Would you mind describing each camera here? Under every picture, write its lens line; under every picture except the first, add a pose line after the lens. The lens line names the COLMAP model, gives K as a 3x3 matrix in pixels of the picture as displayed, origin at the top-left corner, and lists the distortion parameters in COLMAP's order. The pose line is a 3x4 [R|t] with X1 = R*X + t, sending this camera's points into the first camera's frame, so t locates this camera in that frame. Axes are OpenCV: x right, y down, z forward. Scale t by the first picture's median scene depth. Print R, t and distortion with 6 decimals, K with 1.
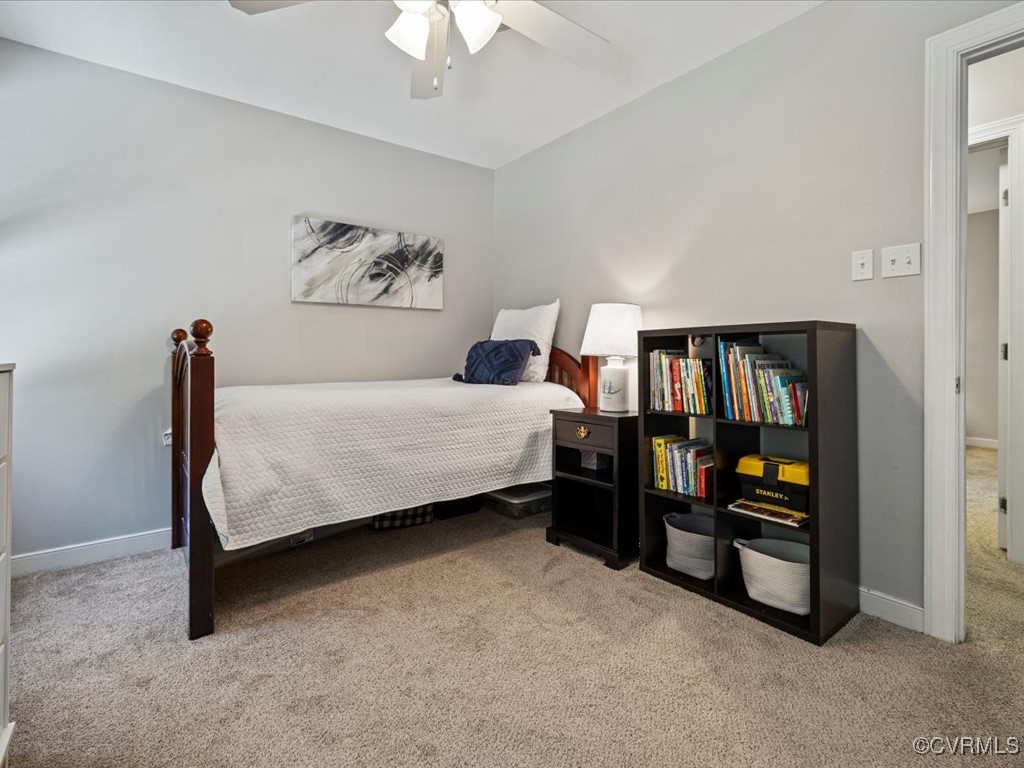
lens RADIAL K [[484.3, 0, 509.1], [0, 484.3, 368.8], [0, 0, 1]] dist [0.000041, 0.000266]
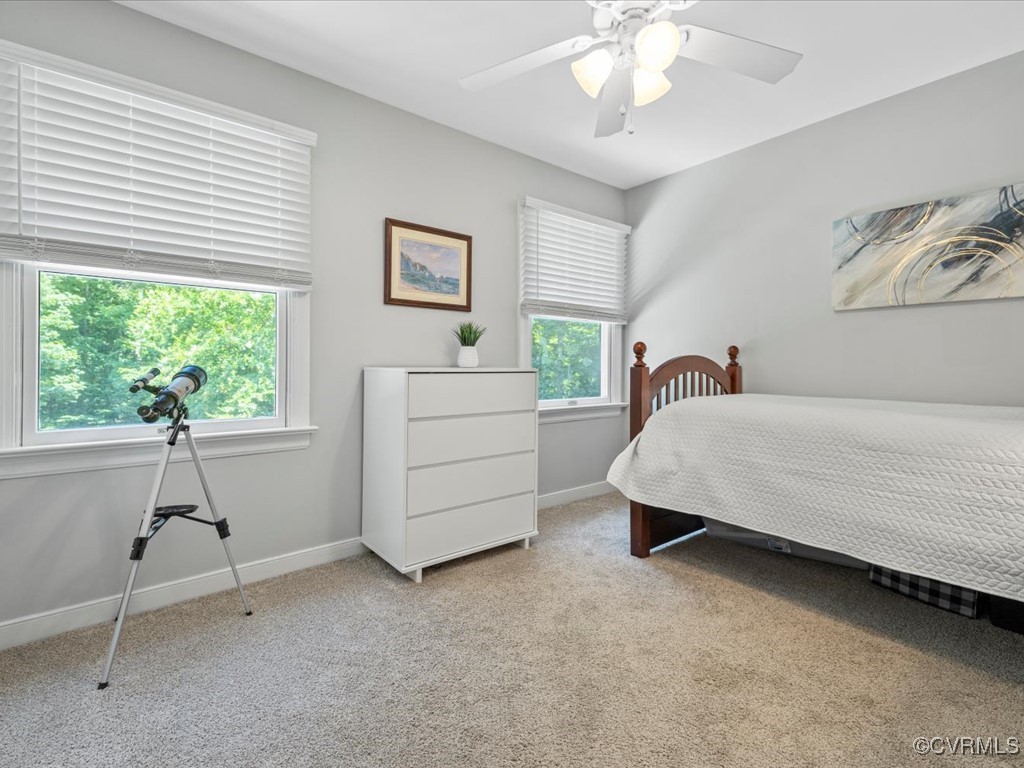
lens RADIAL K [[484.3, 0, 509.1], [0, 484.3, 368.8], [0, 0, 1]] dist [0.000041, 0.000266]
pose [[0.015754, 0.014428, -0.999772, 0.497780], [-0.033485, 0.999343, 0.013894, -0.015895], [0.999315, 0.033259, 0.016227, 0.342895]]
